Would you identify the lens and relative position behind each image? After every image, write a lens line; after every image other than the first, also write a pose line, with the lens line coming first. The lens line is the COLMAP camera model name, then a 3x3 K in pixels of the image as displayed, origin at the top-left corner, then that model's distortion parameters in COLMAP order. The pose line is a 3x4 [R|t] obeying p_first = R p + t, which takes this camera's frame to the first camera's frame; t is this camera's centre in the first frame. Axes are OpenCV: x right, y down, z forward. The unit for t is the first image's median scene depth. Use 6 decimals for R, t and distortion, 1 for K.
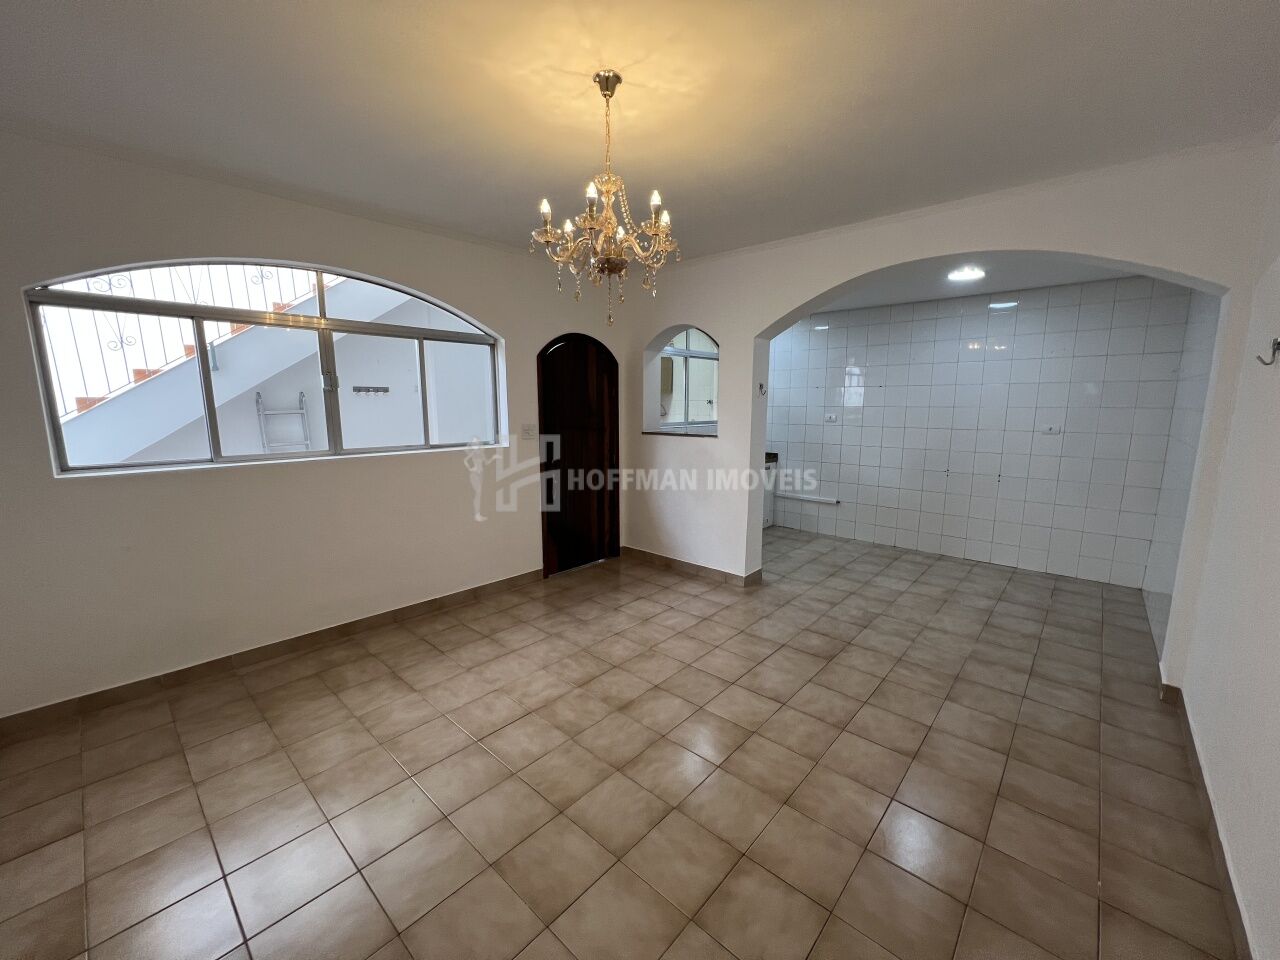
lens RADIAL K [[510.9, 0, 640.8], [0, 510.9, 483.2], [0, 0, 1]] dist [-0.002245, 0.000207]
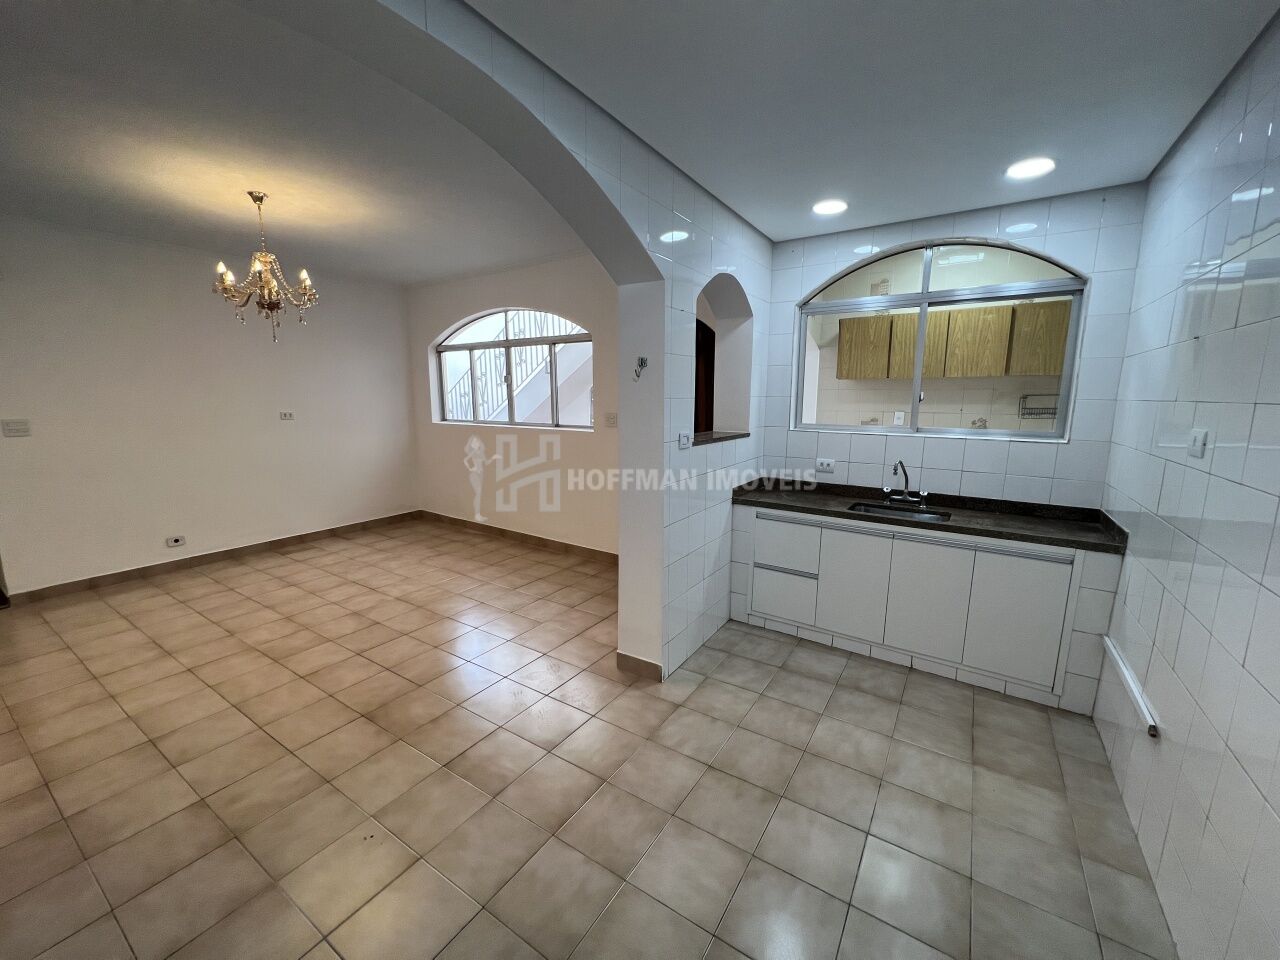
lens RADIAL K [[510.9, 0, 640.8], [0, 510.9, 483.2], [0, 0, 1]] dist [-0.002245, 0.000207]
pose [[0.152260, 0.168152, -0.973931, 1.007233], [-0.156540, 0.977085, 0.144224, -0.163142], [0.975865, 0.130499, 0.175094, 1.086083]]
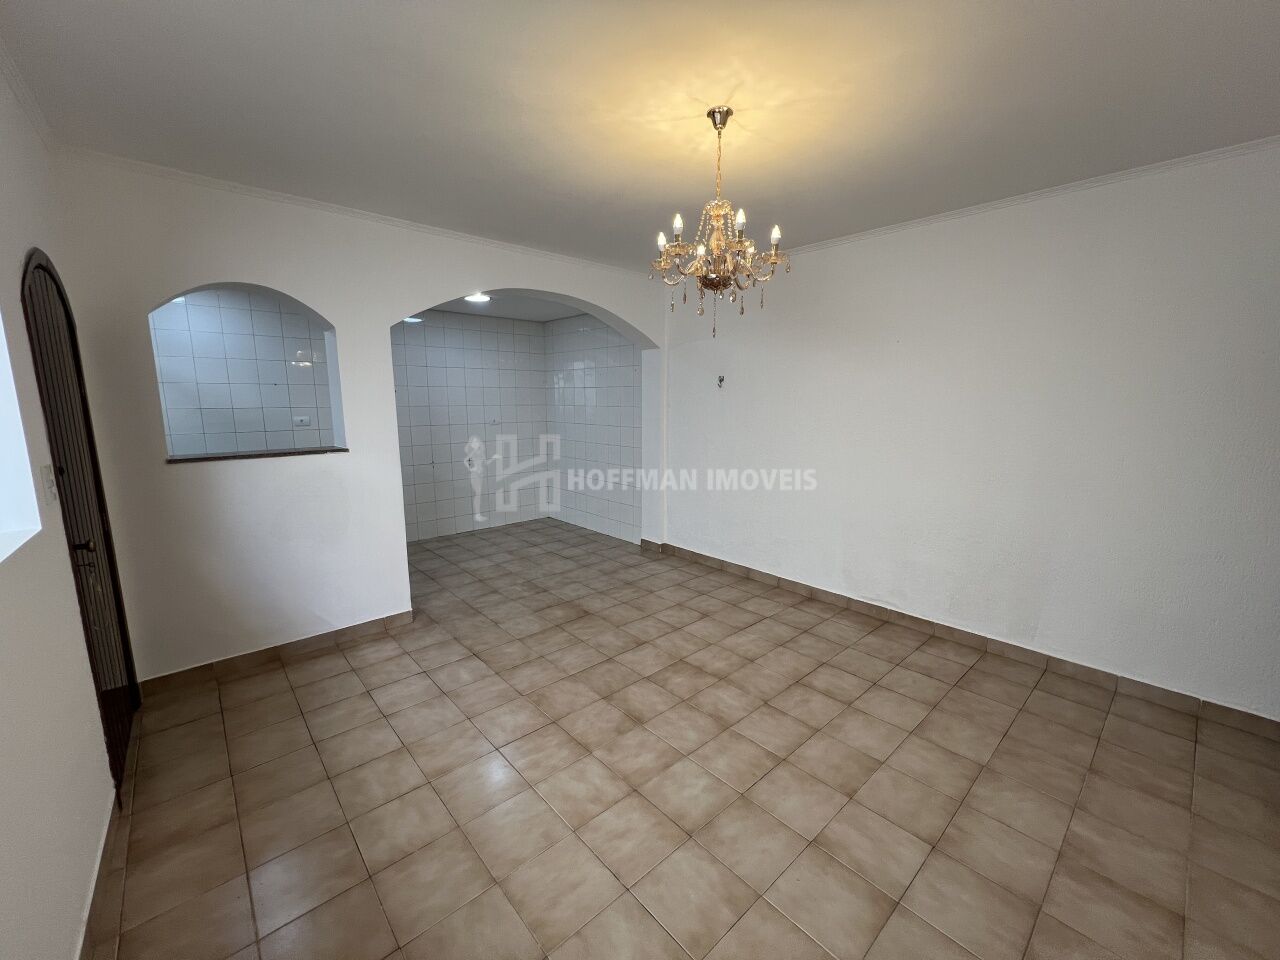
lens RADIAL K [[510.9, 0, 640.8], [0, 510.9, 483.2], [0, 0, 1]] dist [-0.002245, 0.000207]
pose [[0.105514, -0.163649, 0.980860, -0.681031], [0.154985, 0.977019, 0.146336, -0.107612], [-0.982266, 0.136578, 0.128453, 0.600322]]
